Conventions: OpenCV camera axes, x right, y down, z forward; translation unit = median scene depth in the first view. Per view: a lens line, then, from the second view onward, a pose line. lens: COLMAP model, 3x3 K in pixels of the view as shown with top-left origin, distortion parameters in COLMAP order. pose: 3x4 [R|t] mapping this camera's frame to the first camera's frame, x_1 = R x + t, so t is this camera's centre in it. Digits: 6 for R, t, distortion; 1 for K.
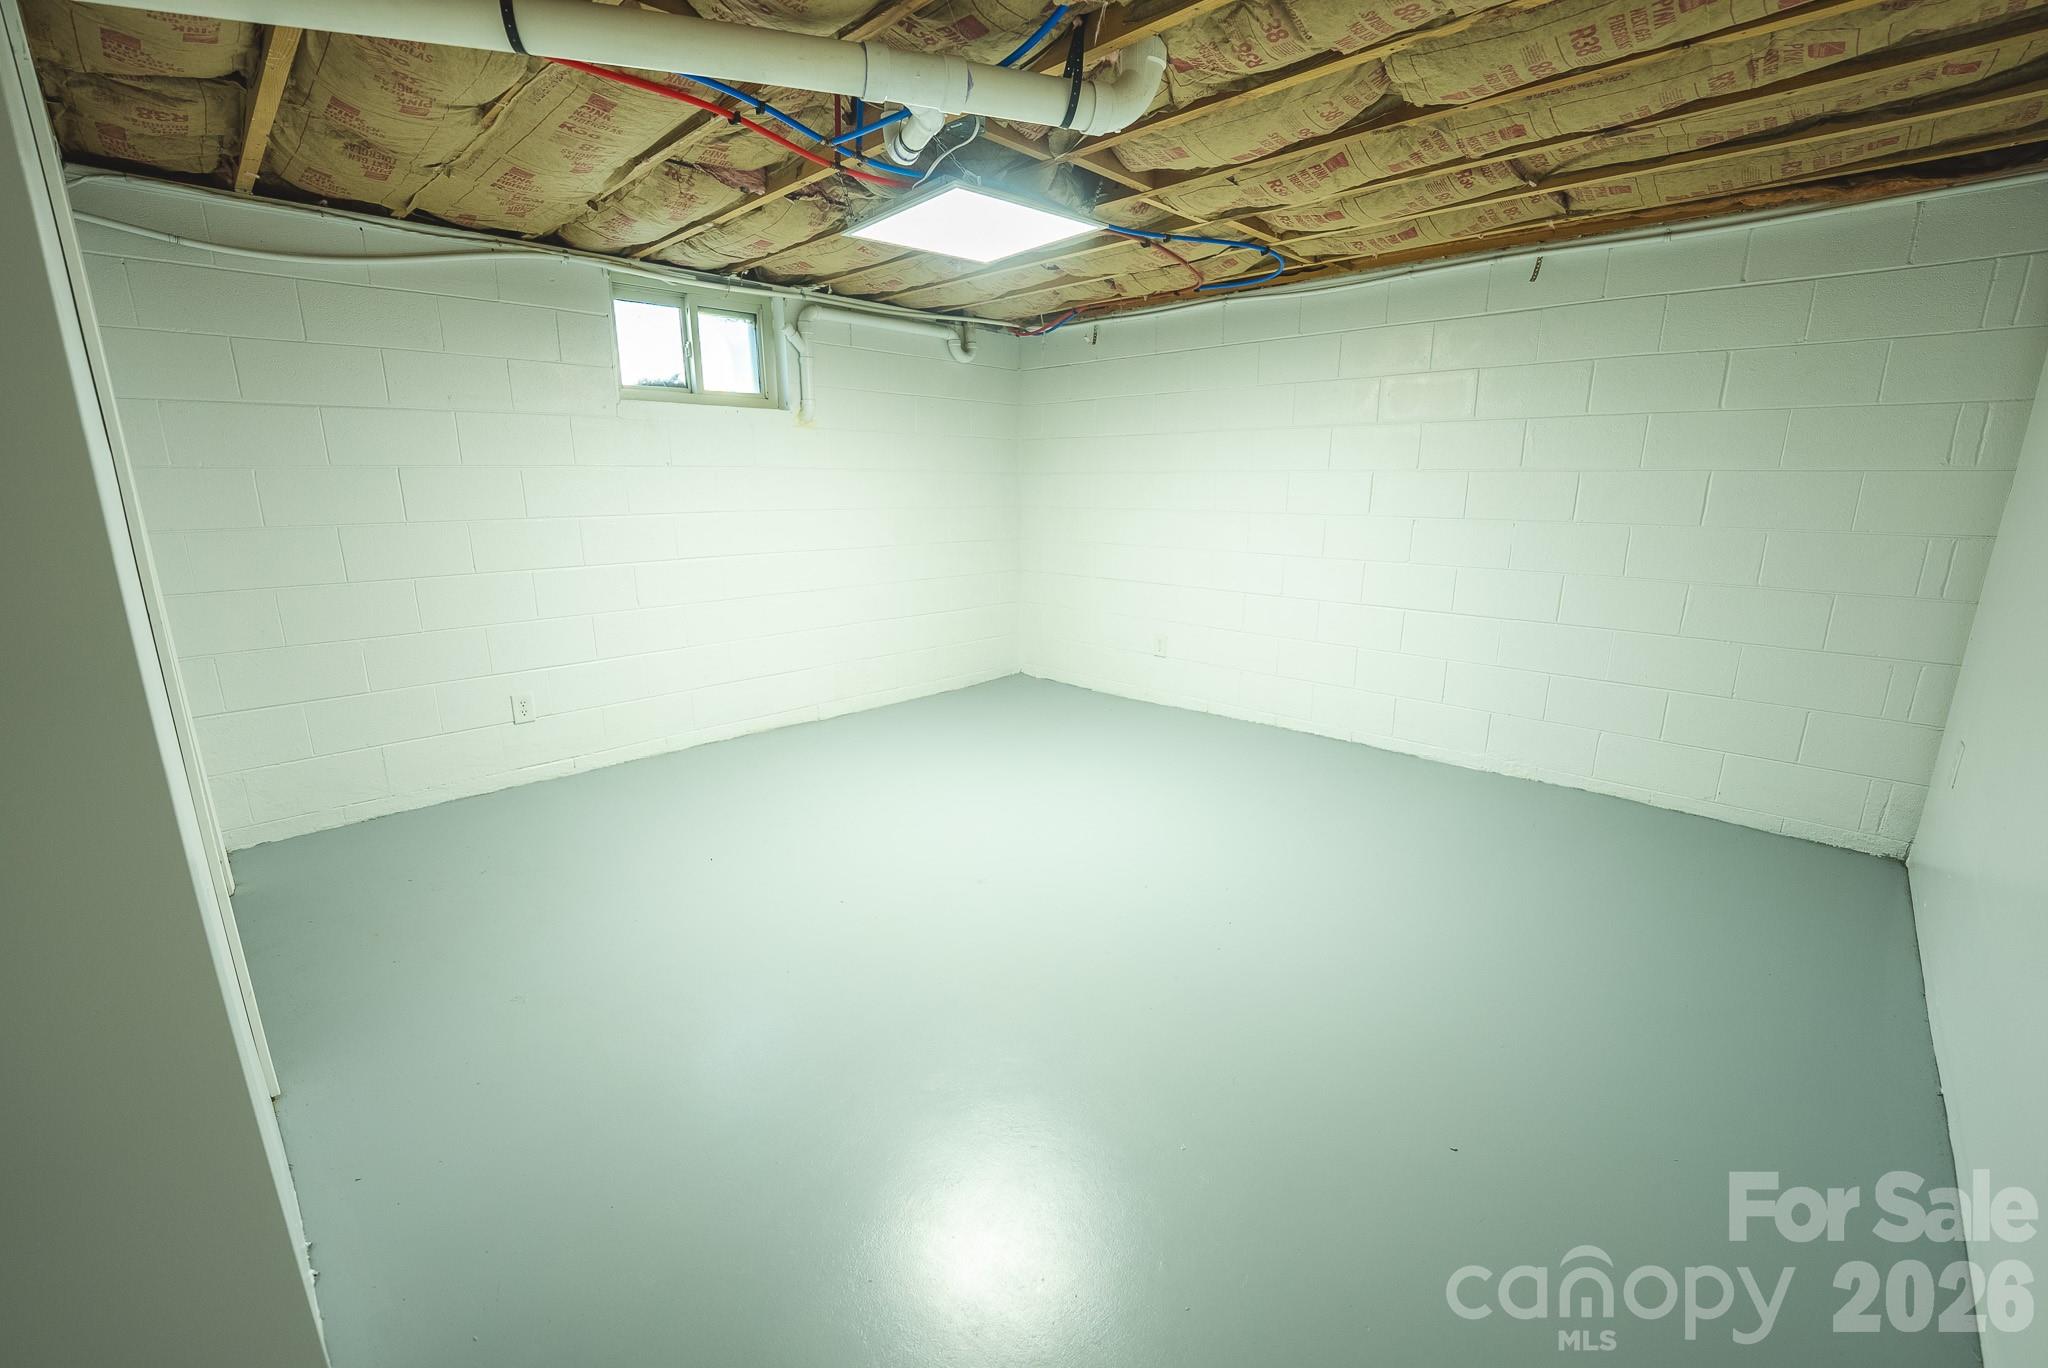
lens RADIAL K [[835.5, 0, 1038.1], [0, 835.5, 690.9], [0, 0, 1]] dist [-0.030827, 0.004824]
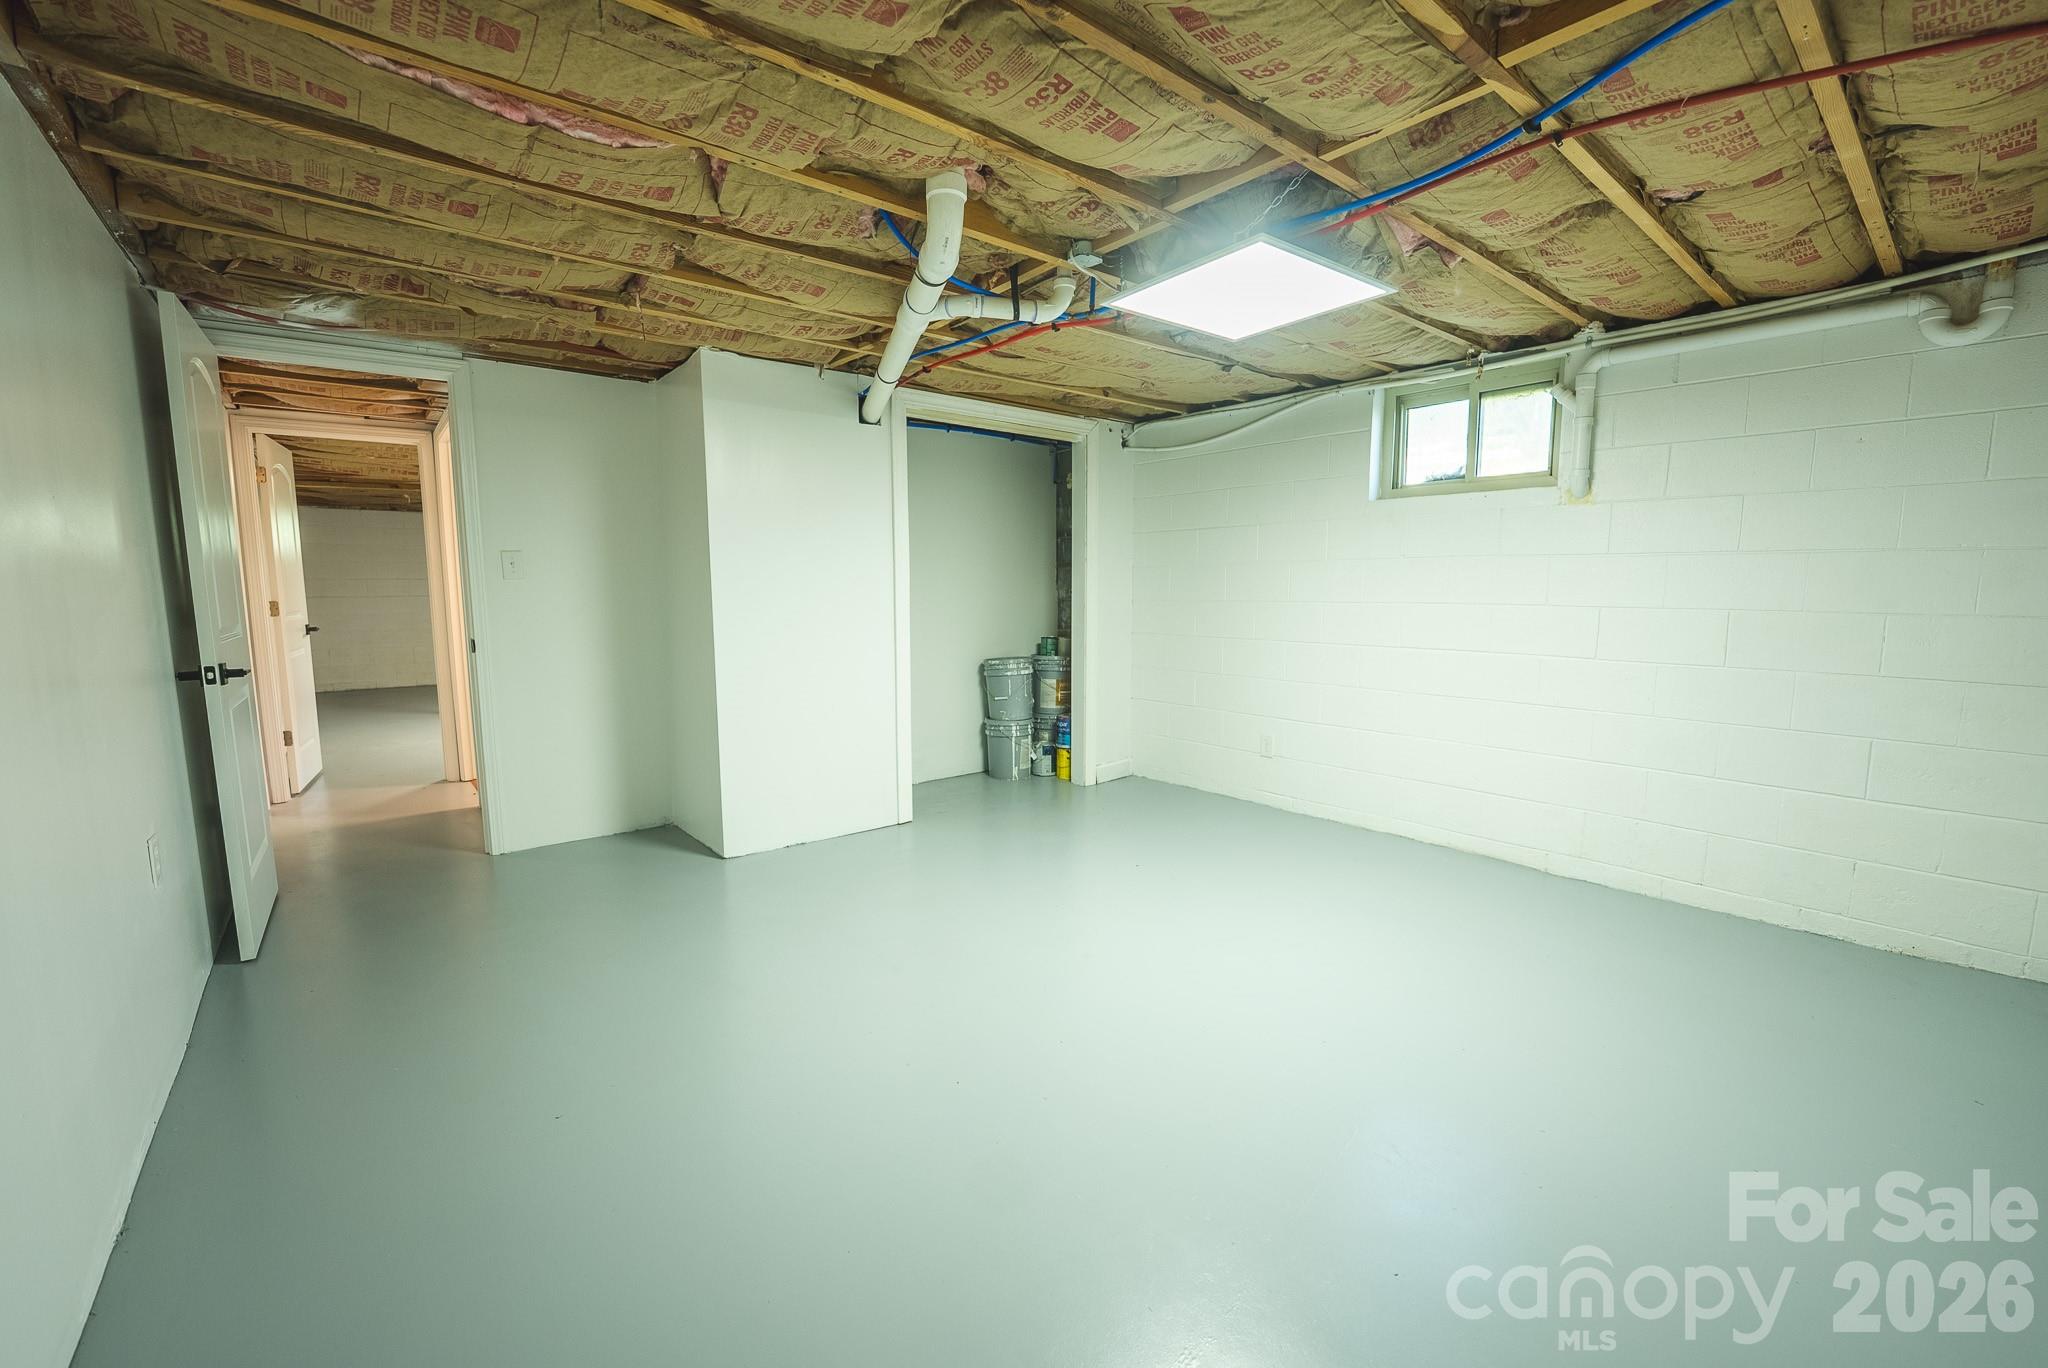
lens RADIAL K [[835.5, 0, 1038.1], [0, 835.5, 690.9], [0, 0, 1]] dist [-0.030827, 0.004824]
pose [[-0.112440, 0.123774, -0.985919, 0.621238], [-0.239186, 0.959666, 0.147756, -0.150272], [0.964442, 0.252432, -0.078300, 0.656523]]
